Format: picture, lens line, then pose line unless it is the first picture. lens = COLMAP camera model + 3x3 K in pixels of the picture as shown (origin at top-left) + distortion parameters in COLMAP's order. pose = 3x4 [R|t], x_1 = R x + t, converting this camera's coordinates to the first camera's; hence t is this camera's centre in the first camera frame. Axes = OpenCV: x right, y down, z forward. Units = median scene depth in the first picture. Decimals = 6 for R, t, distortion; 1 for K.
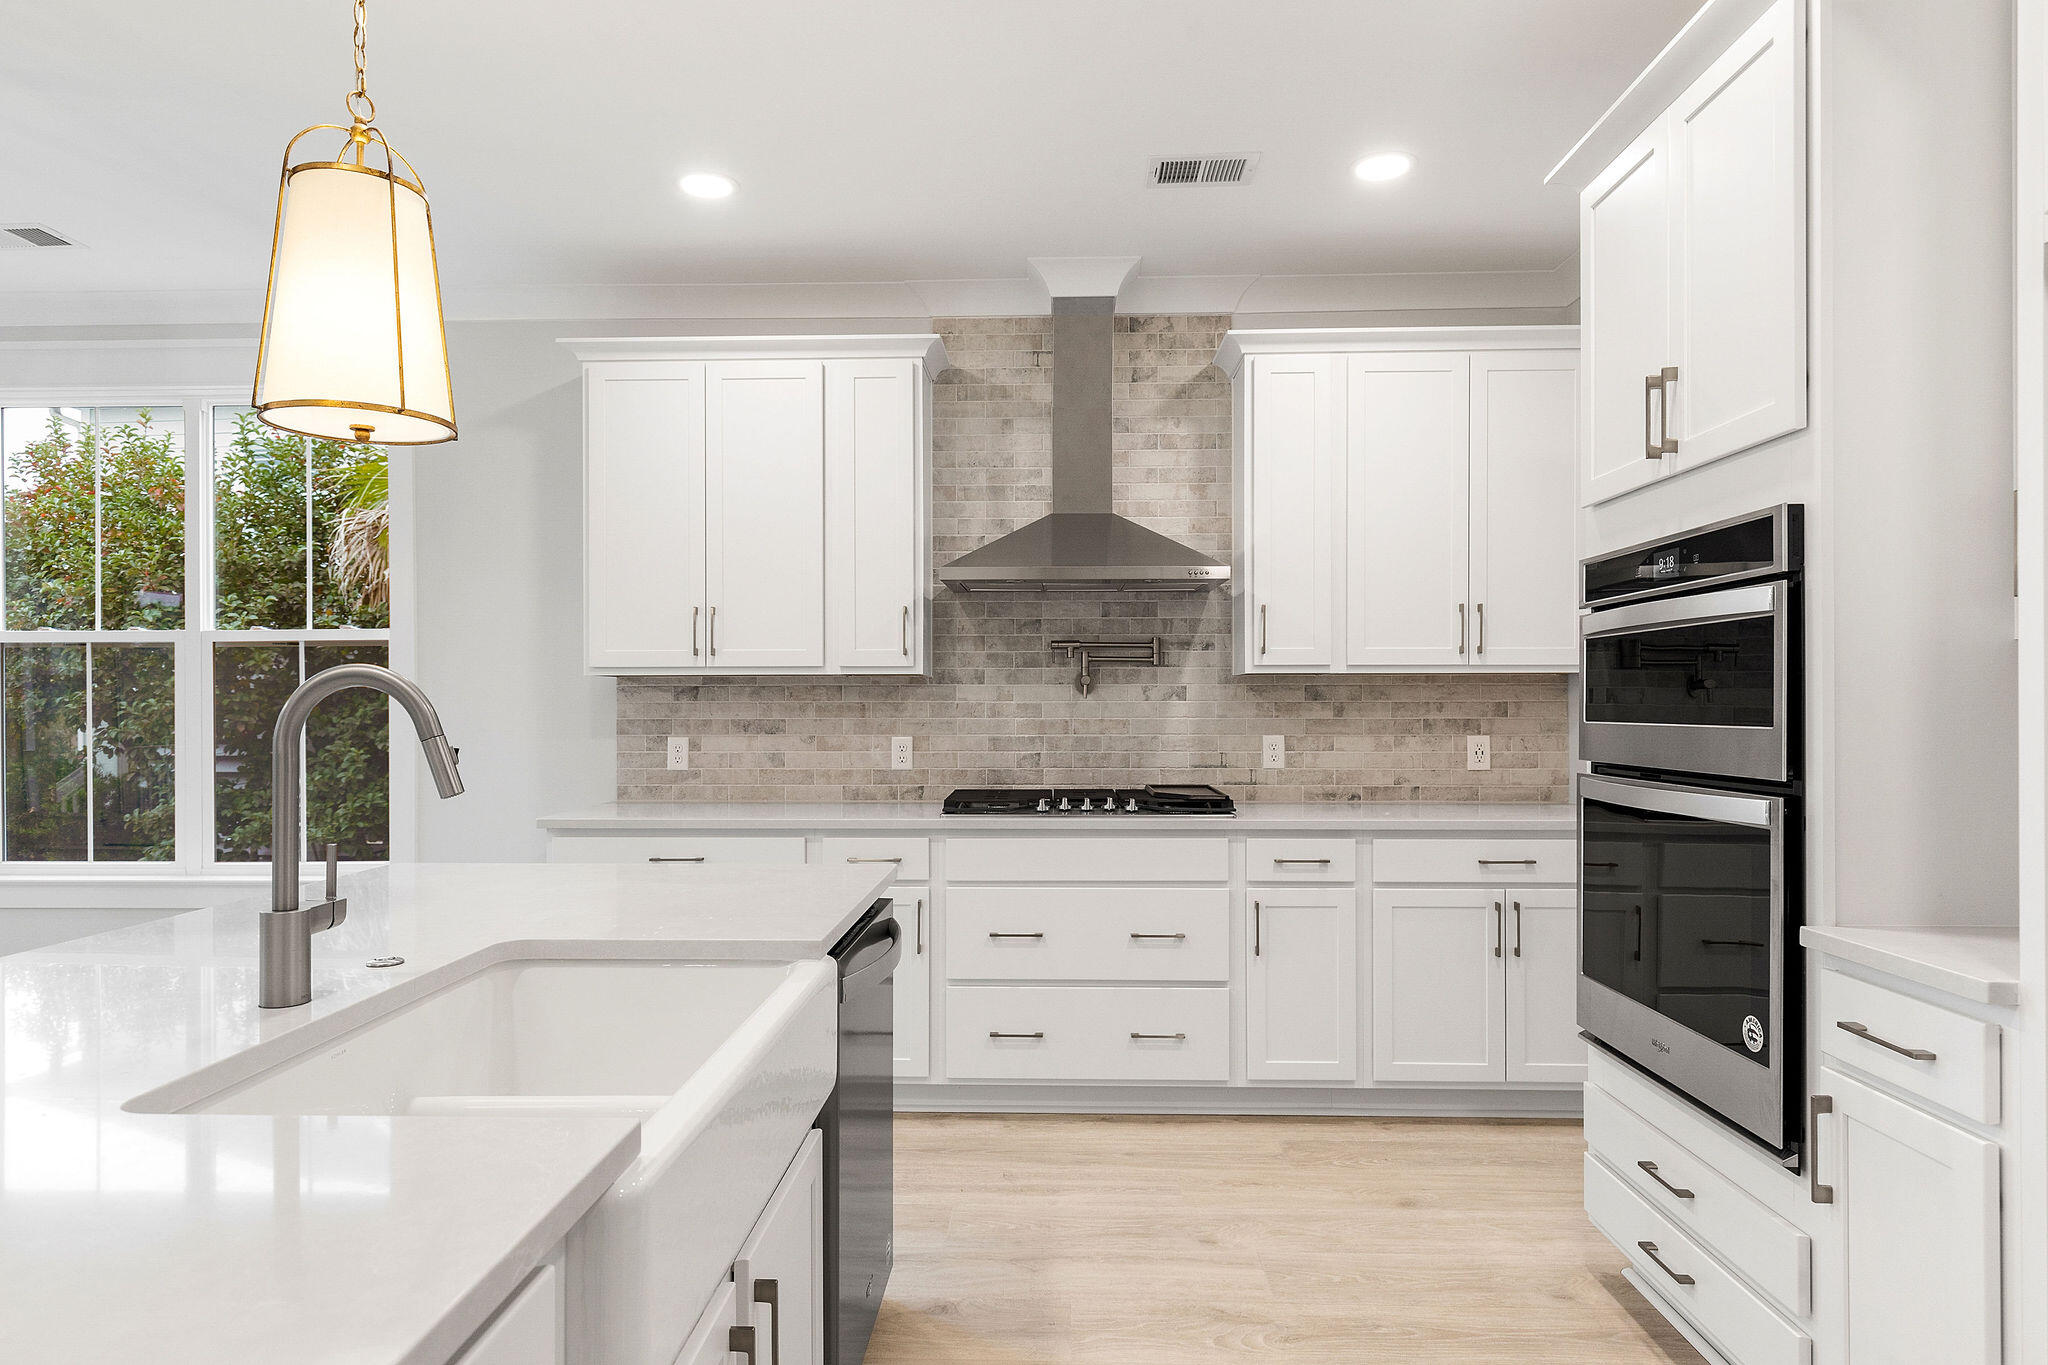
lens RADIAL K [[1200.2, 0, 1021.2], [0, 1200.2, 697.2], [0, 0, 1]] dist [0.004969, 0.000806]
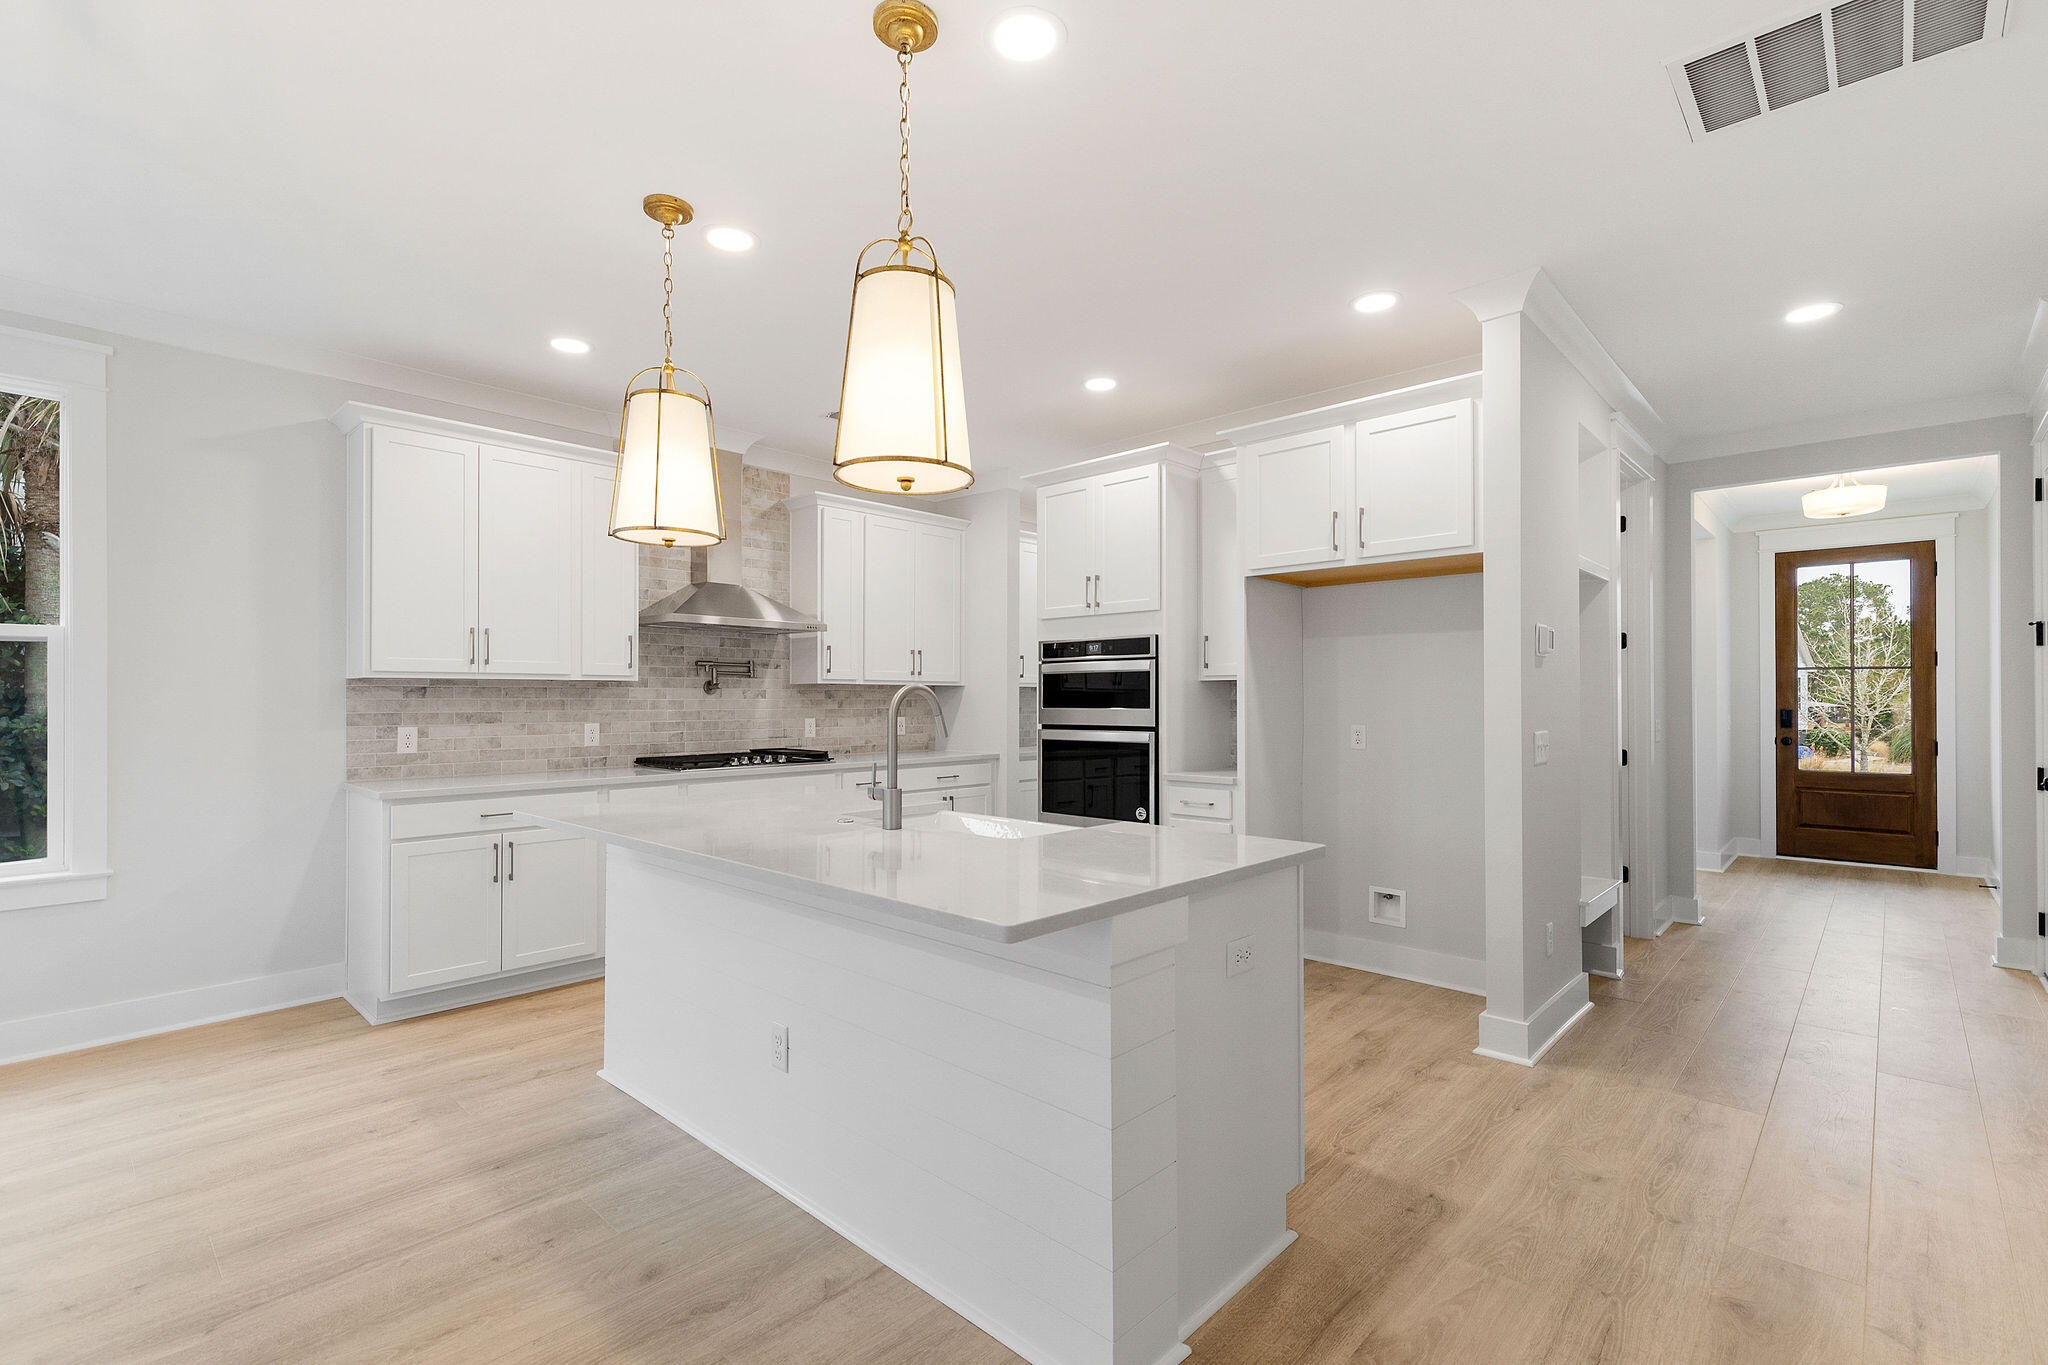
lens RADIAL K [[920.4, 0, 1019.7], [0, 920.4, 691.4], [0, 0, 1]] dist [0.005151, -0.000484]
pose [[0.661343, 0.007637, 0.750045, -0.597621], [-0.003999, 0.999970, -0.006655, -0.000173], [-0.750073, 0.001402, 0.661354, -0.119721]]
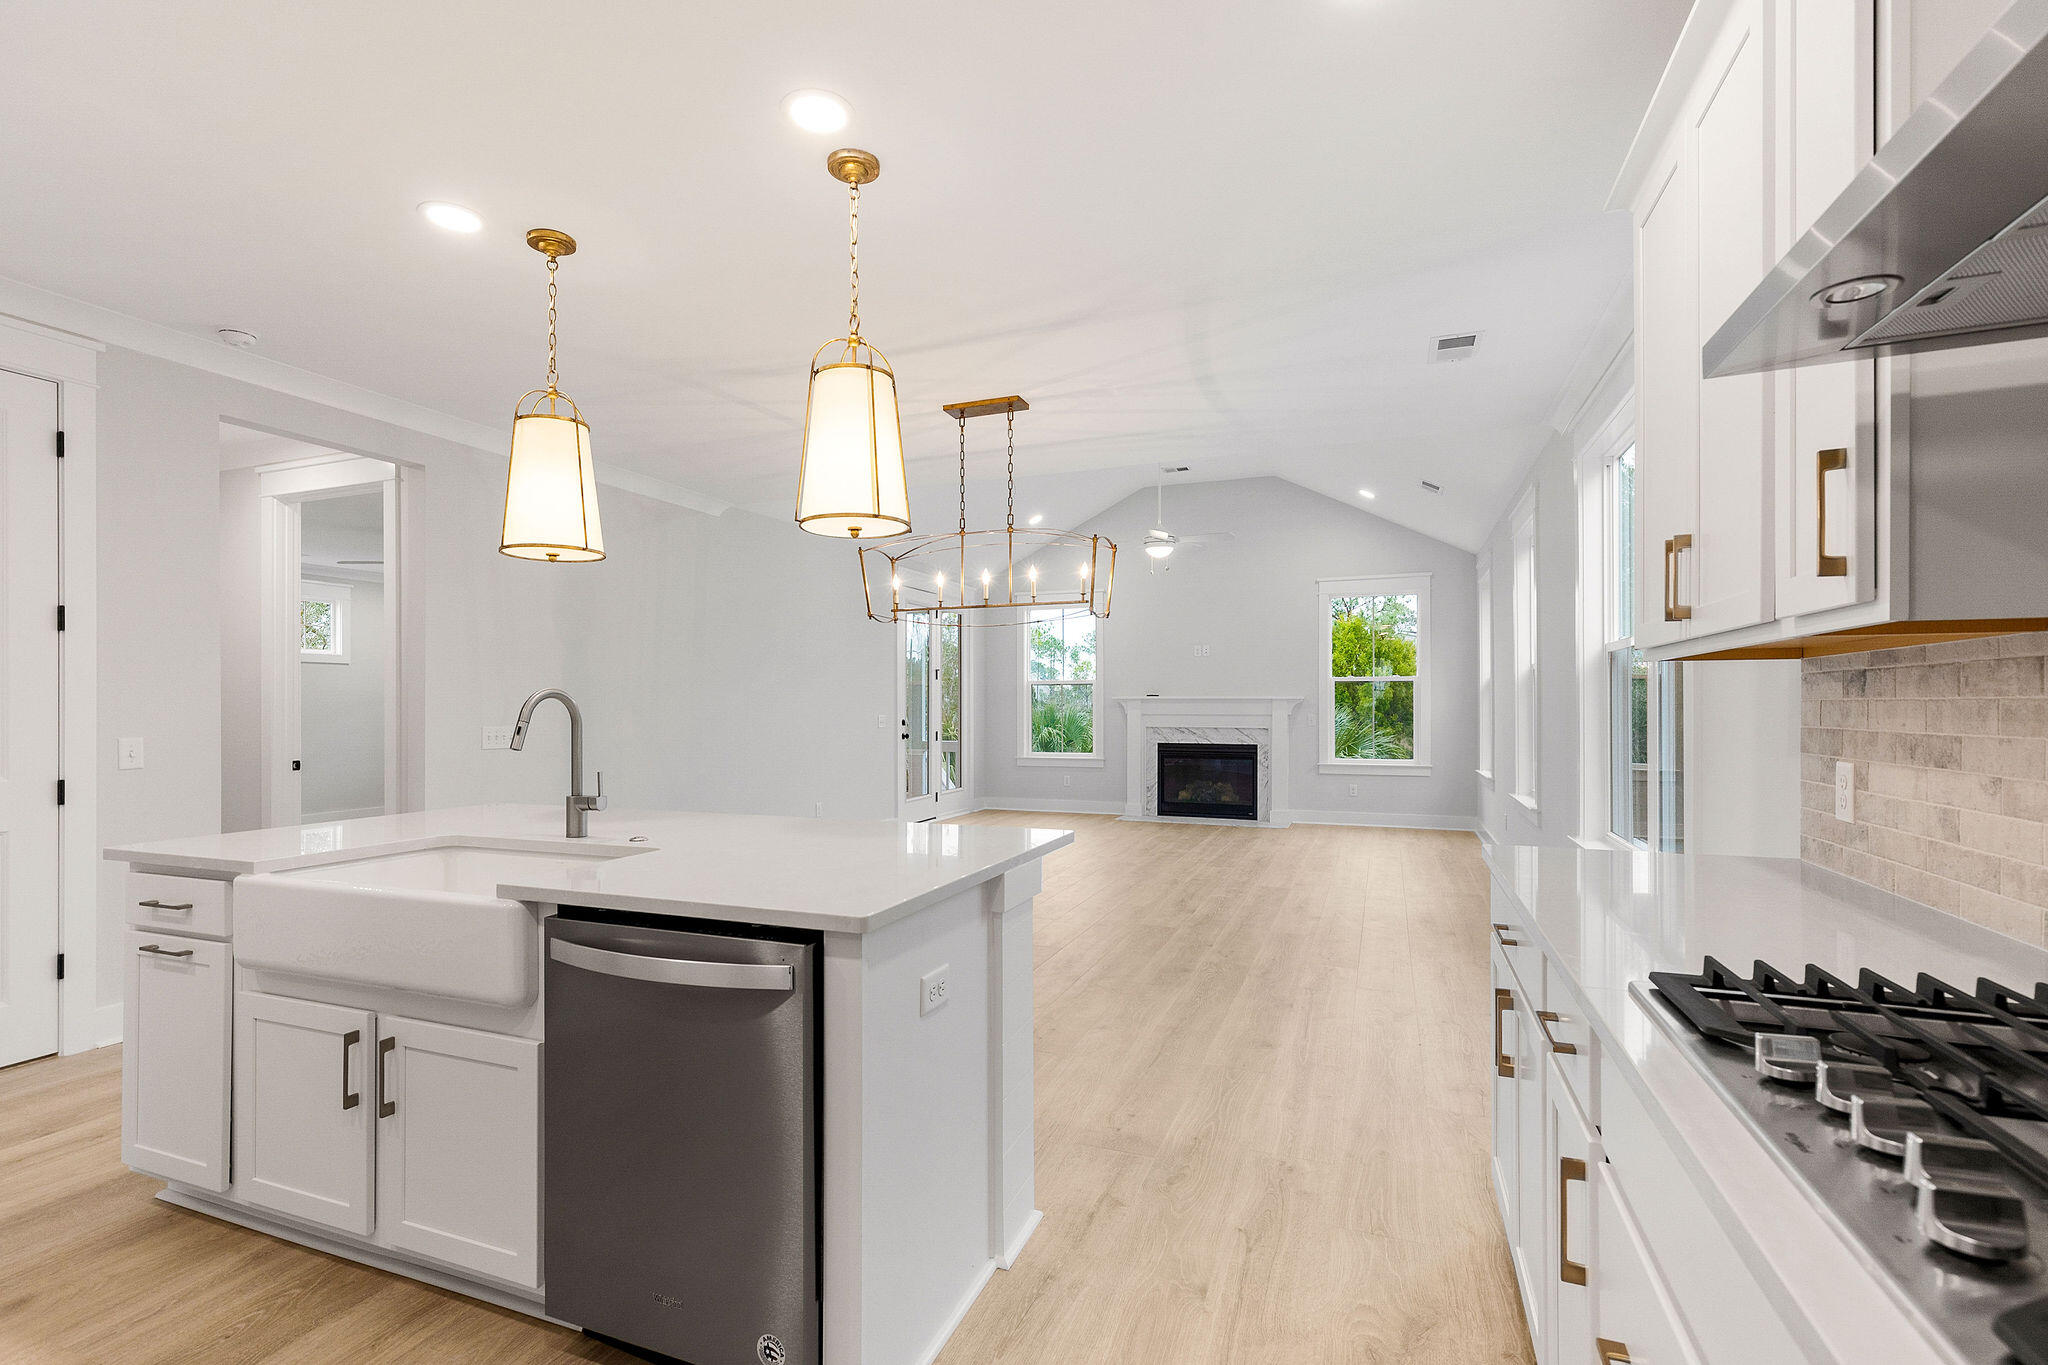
lens RADIAL K [[920.4, 0, 1013.3], [0, 920.4, 704.3], [0, 0, 1]] dist [0.005151, -0.000484]
pose [[-0.337265, 0.003925, -0.941402, 0.251860], [0.009242, 0.999957, 0.000859, 0.002785], [0.941364, -0.008411, -0.337287, 0.797066]]
